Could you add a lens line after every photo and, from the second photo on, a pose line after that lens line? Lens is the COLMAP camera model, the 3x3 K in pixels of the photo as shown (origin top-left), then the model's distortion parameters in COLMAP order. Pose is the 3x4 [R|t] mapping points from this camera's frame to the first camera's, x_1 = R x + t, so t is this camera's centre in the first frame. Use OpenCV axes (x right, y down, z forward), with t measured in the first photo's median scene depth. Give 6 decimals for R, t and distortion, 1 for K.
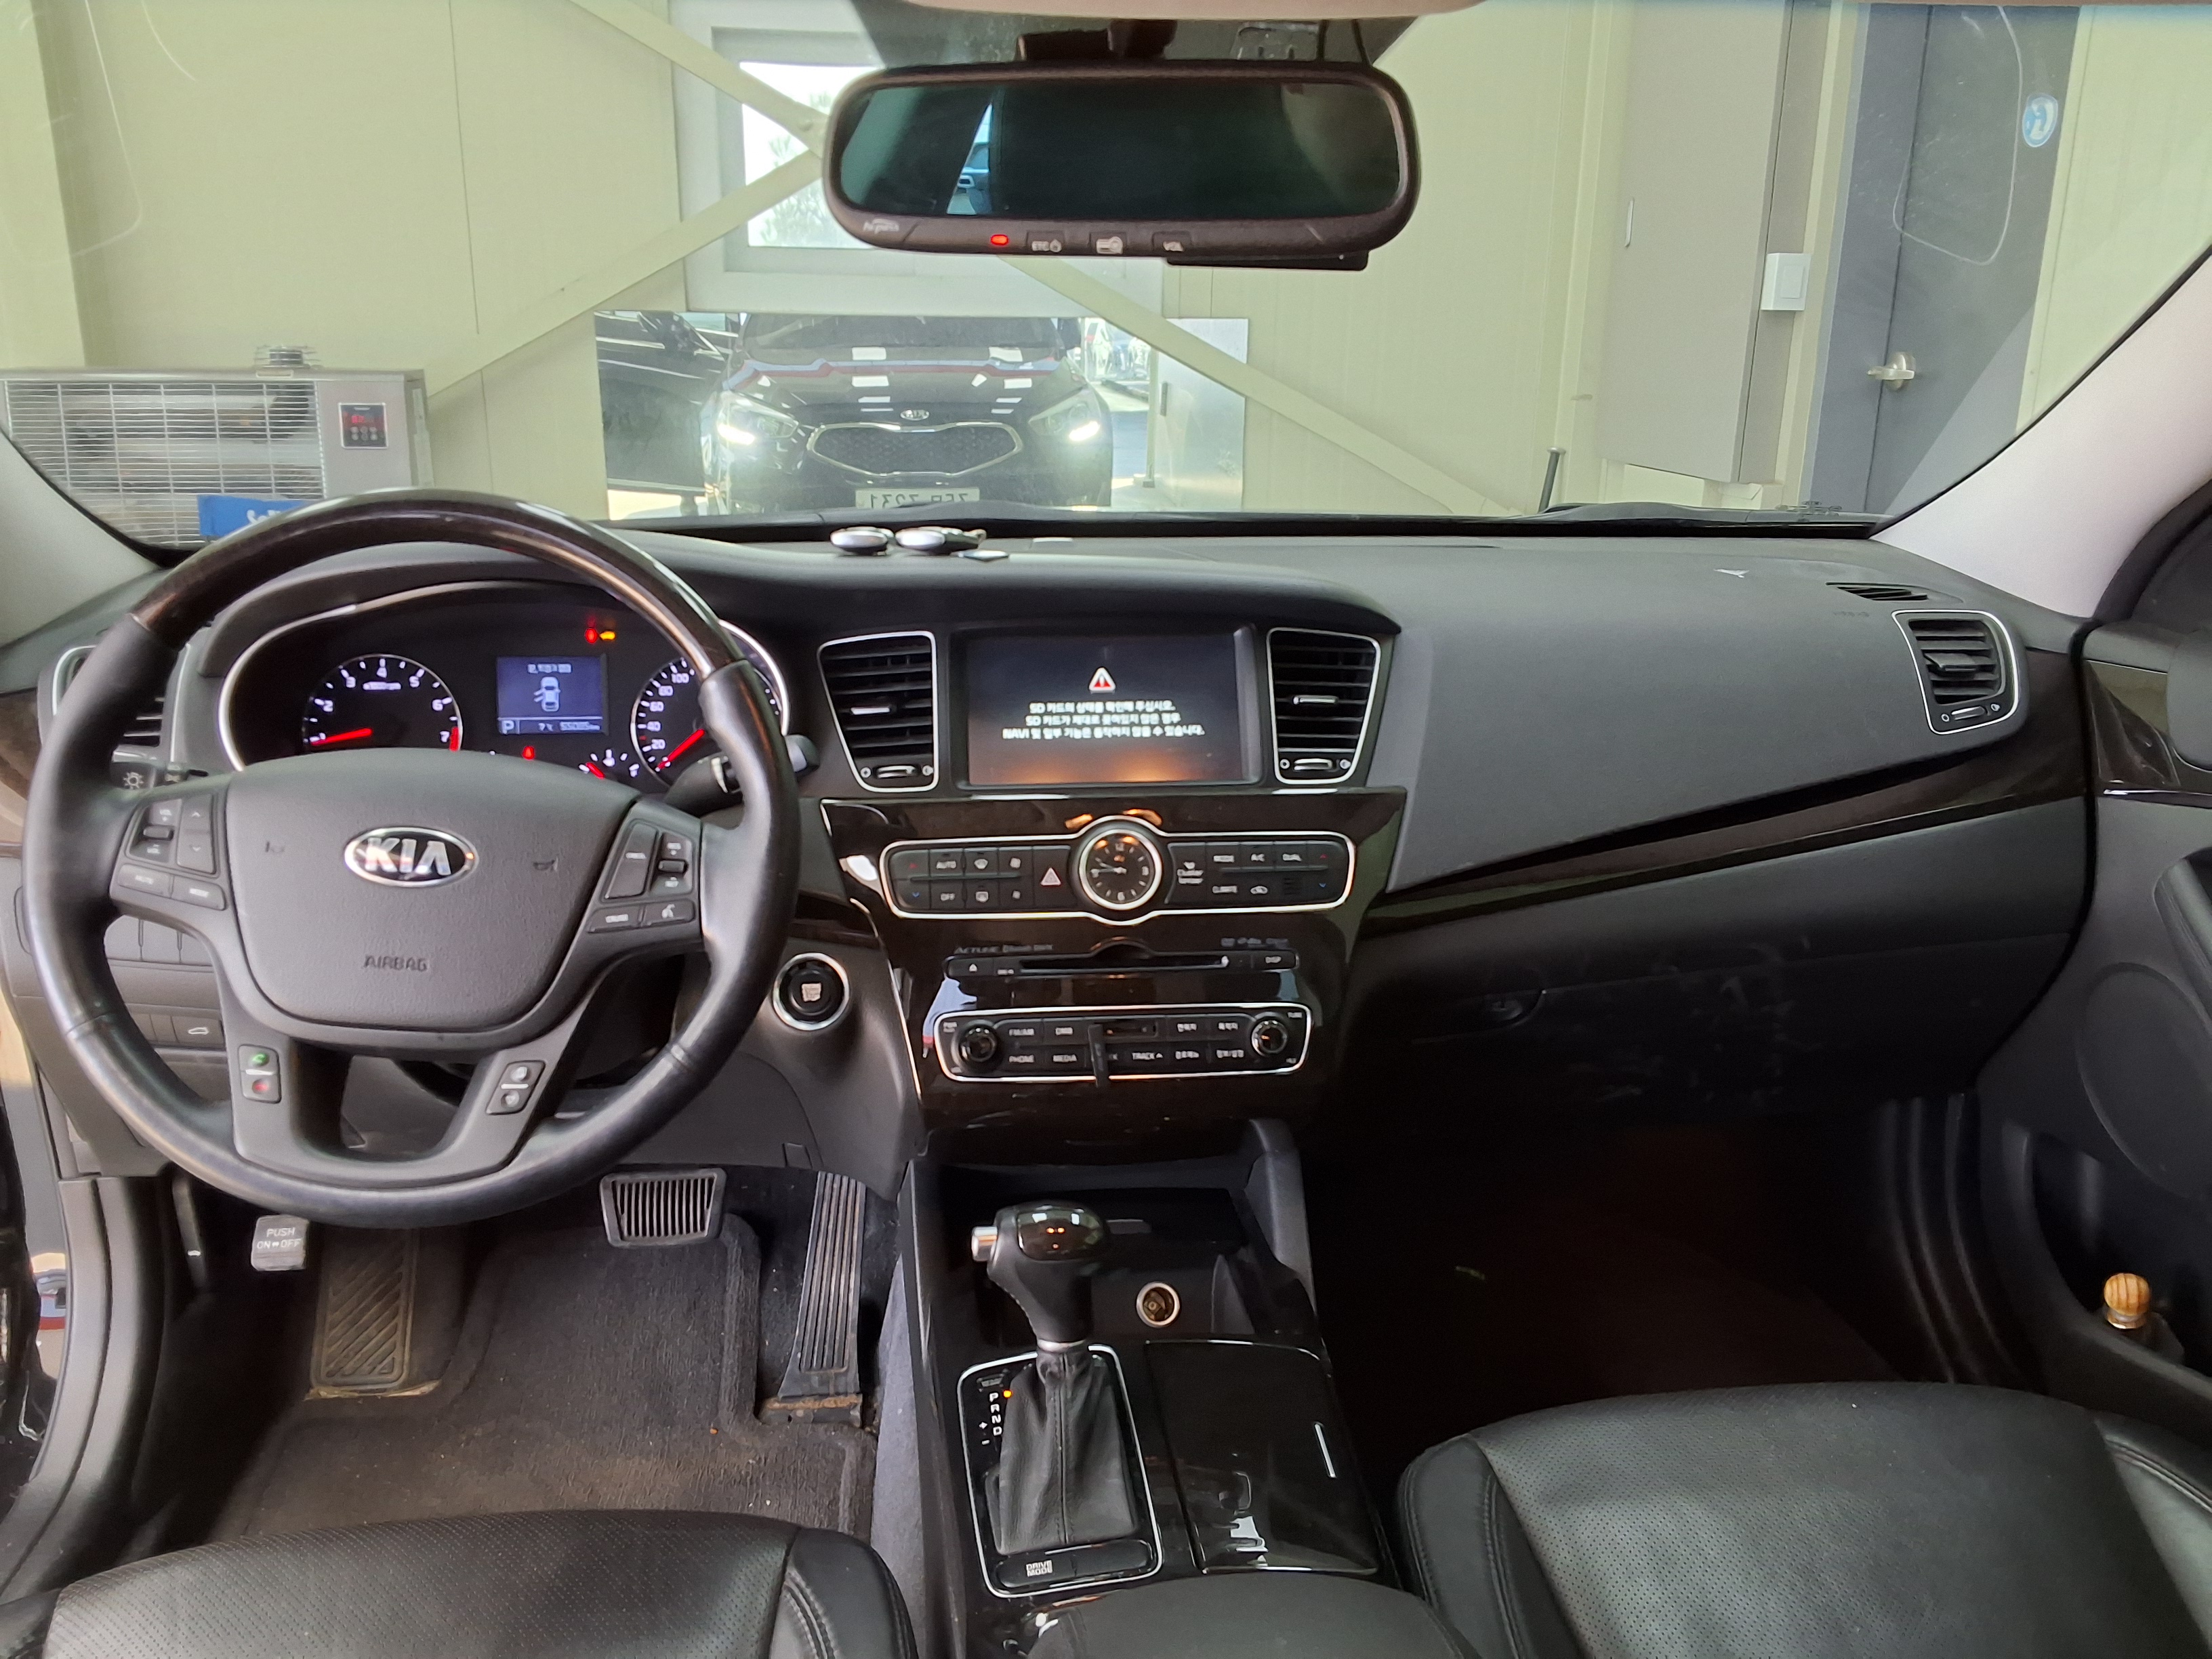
lens RADIAL K [[1726.6, 0, 1106.0], [0, 1726.6, 829.5], [0, 0, 1]] dist [0.114832, -0.168954]
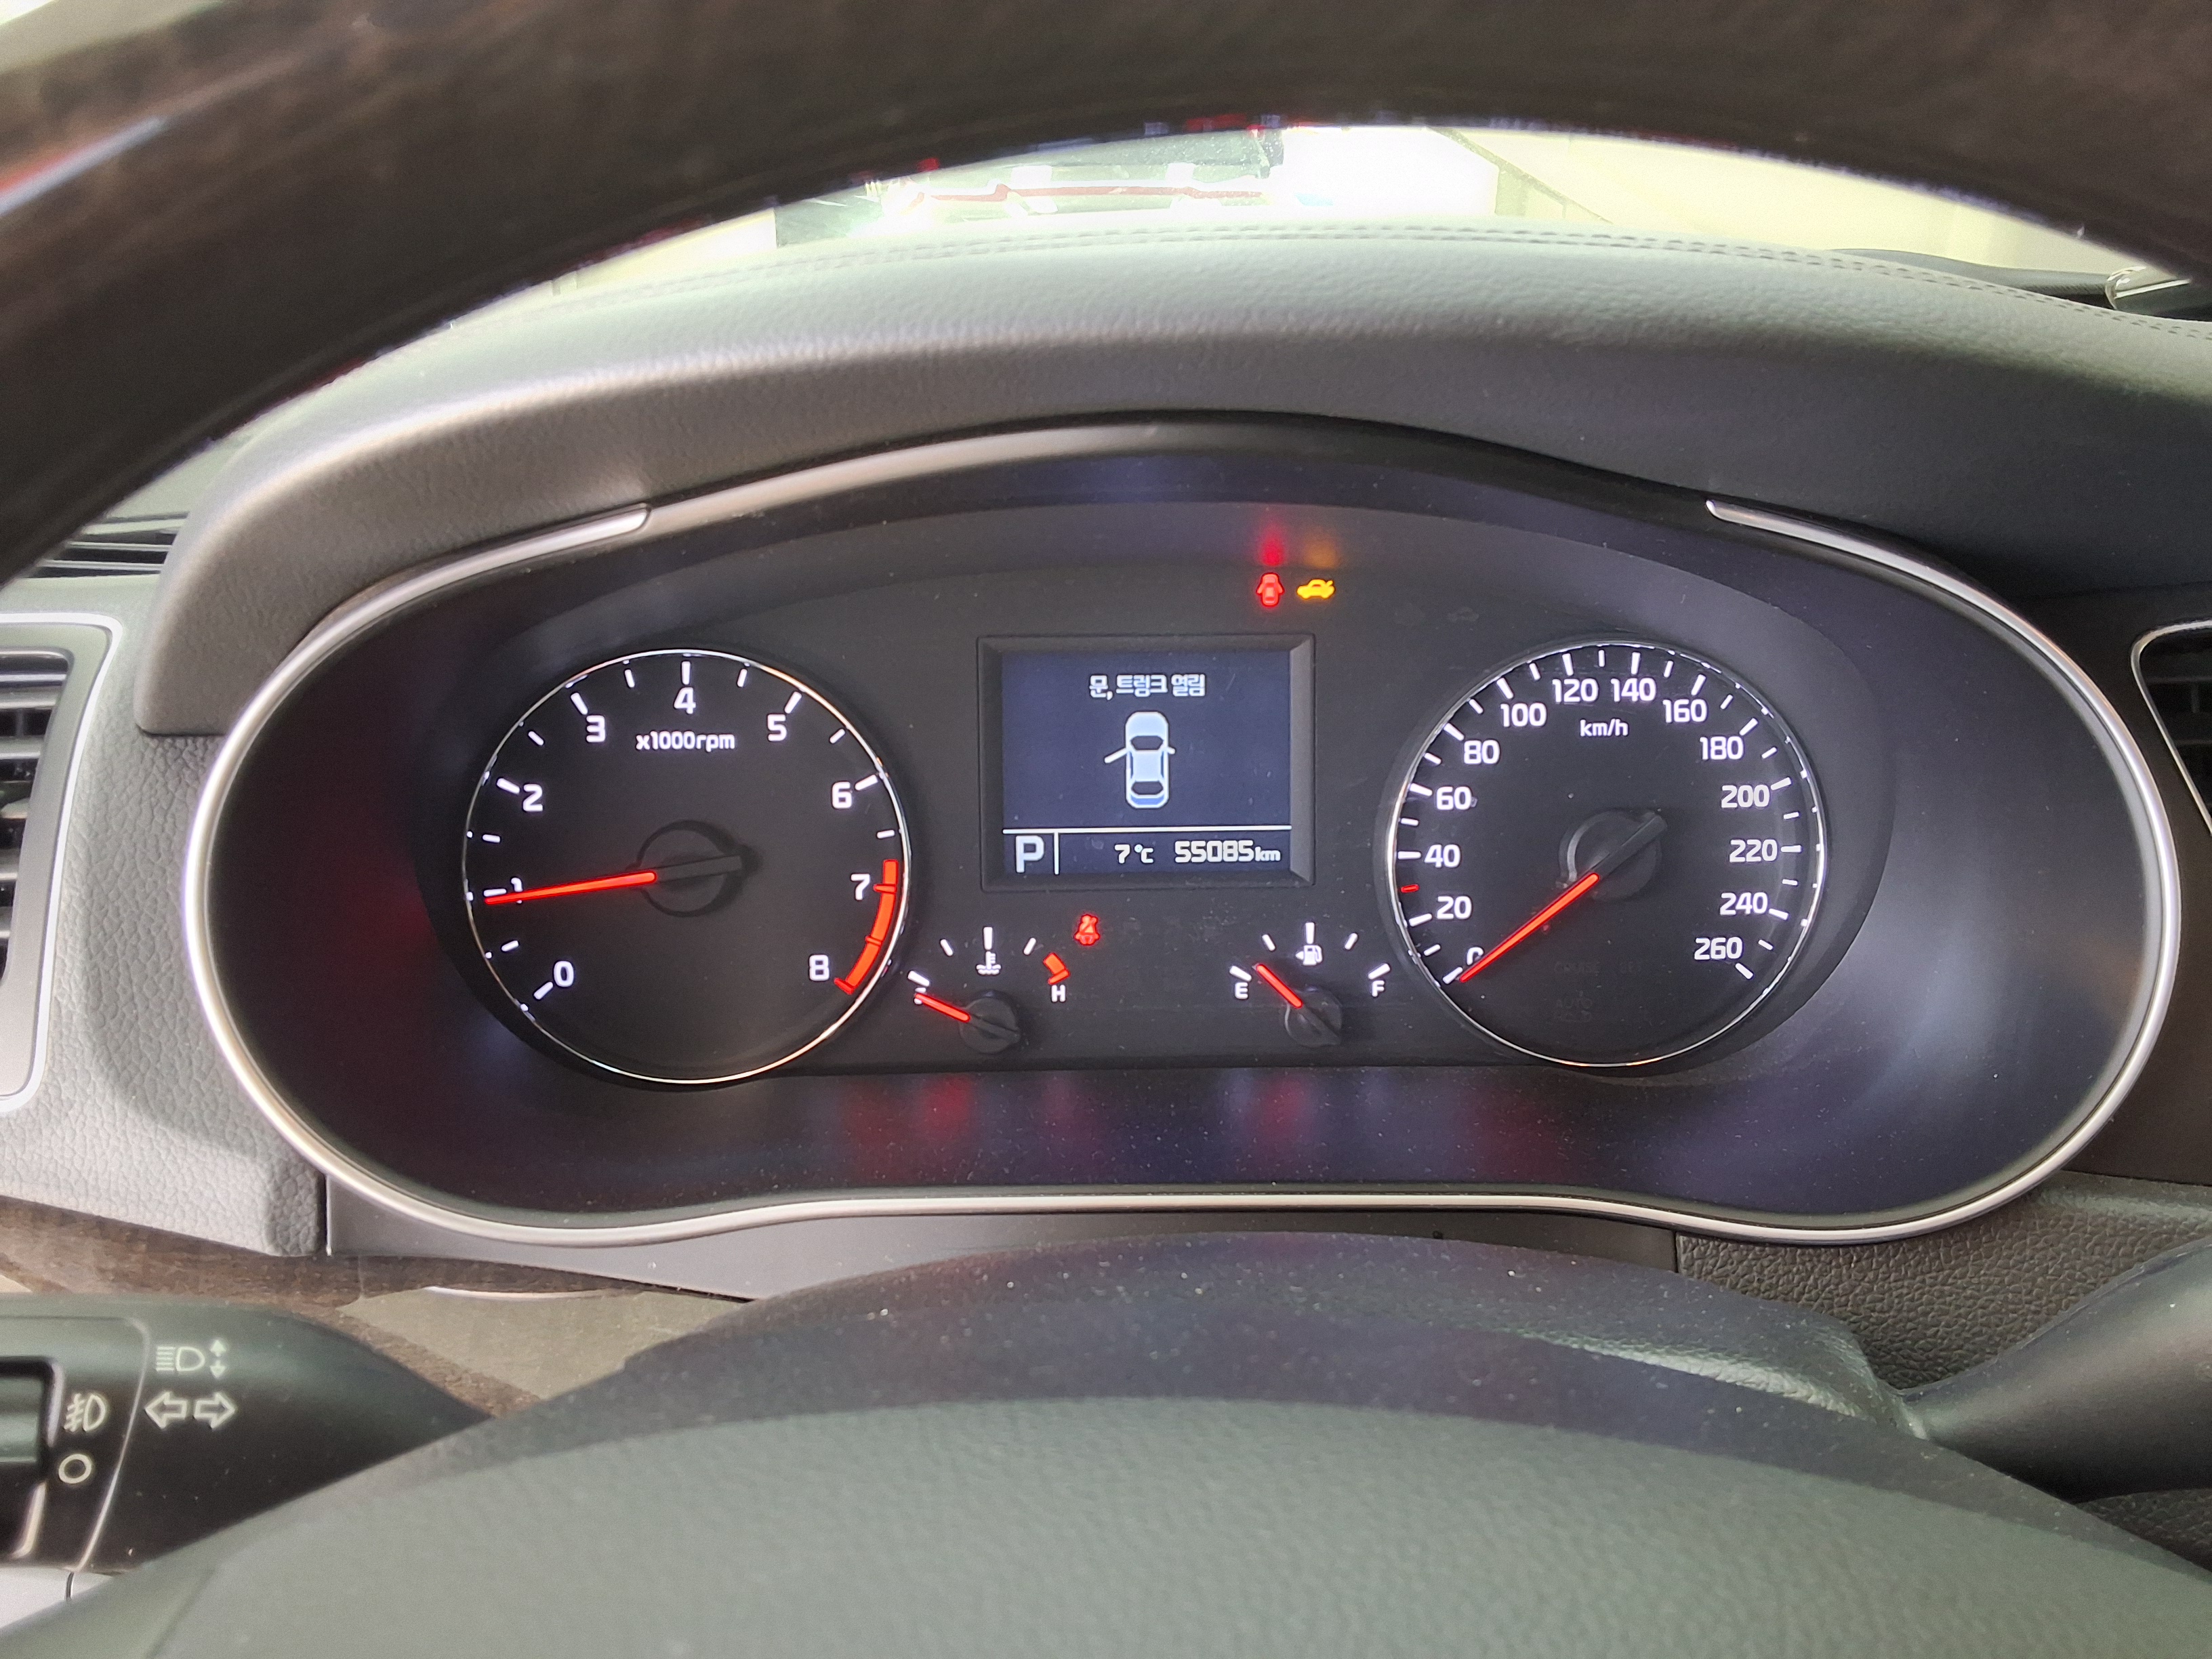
lens RADIAL K [[1749.0, 0, 1106.0], [0, 1749.0, 829.5], [0, 0, 1]] dist [0.166313, -0.312148]
pose [[0.997729, 0.016237, -0.065366, -0.325345], [-0.011171, 0.996959, 0.077126, -0.096993], [0.066419, -0.076221, 0.994876, 0.697867]]
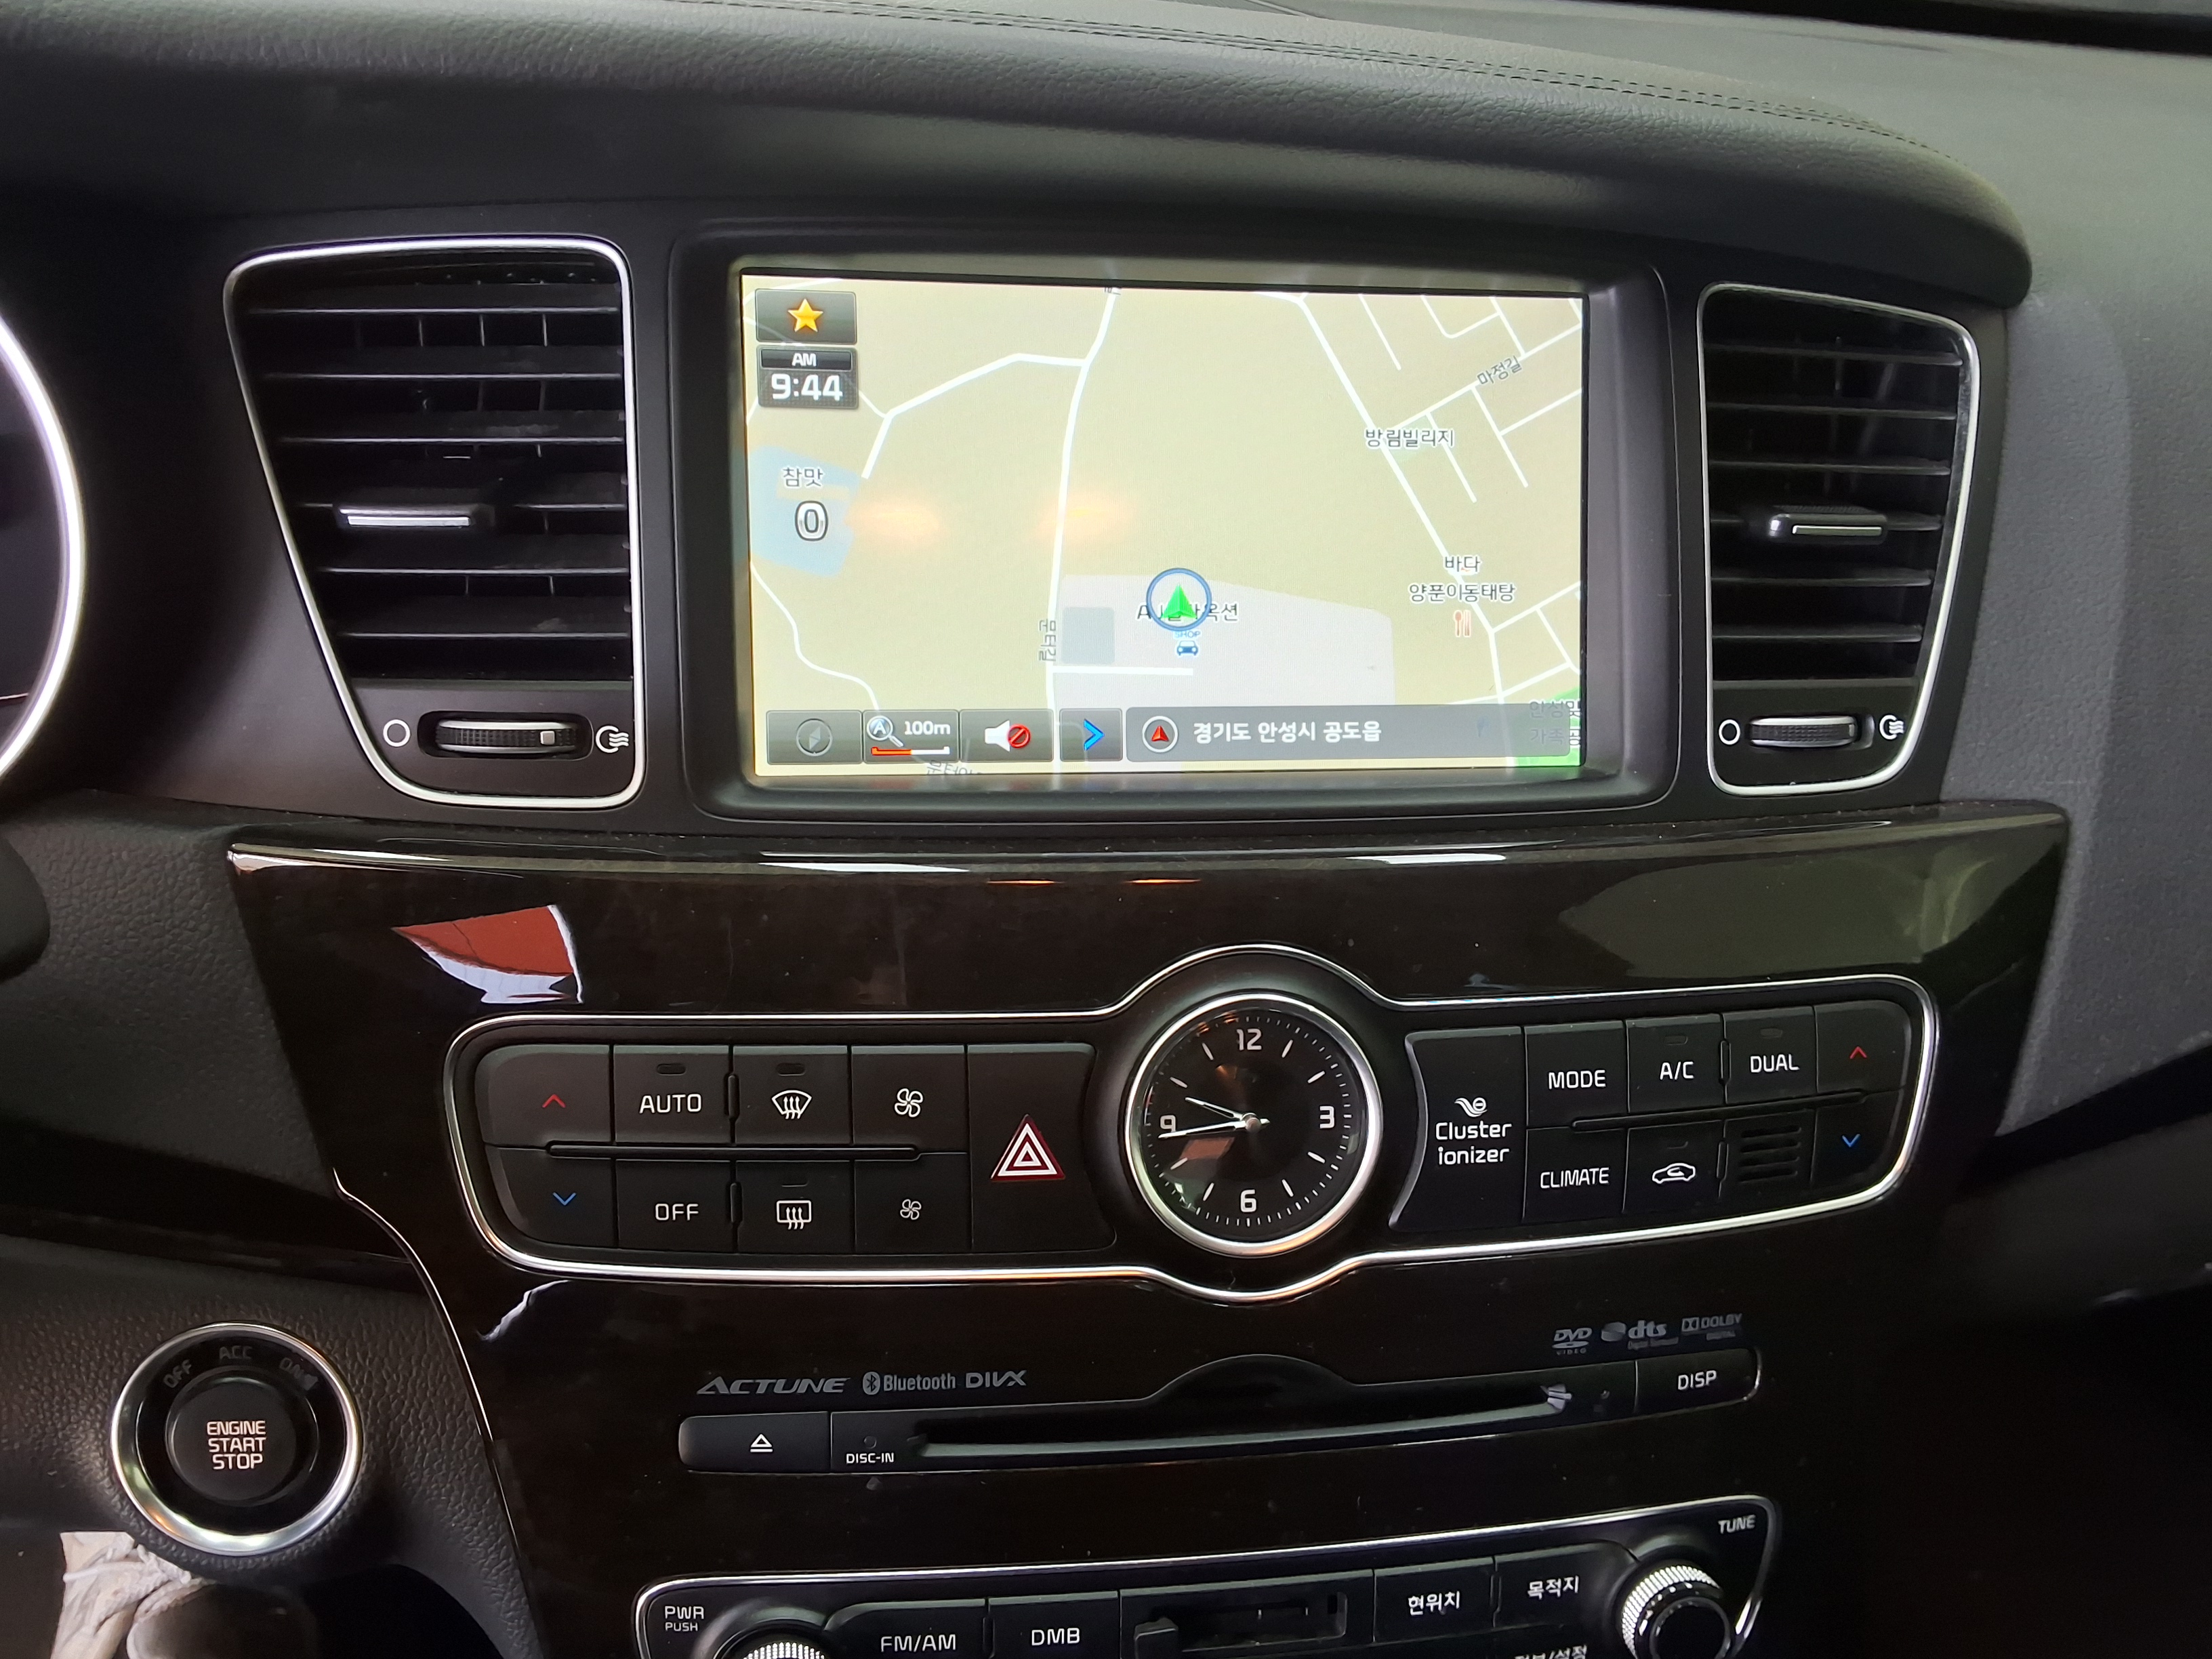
lens RADIAL K [[1749.0, 0, 1106.0], [0, 1749.0, 829.5], [0, 0, 1]] dist [0.166313, -0.312148]
pose [[0.994120, 0.021171, 0.106197, -0.049337], [-0.048264, 0.964532, 0.259516, -0.101594], [-0.096936, -0.263115, 0.959882, 0.683003]]
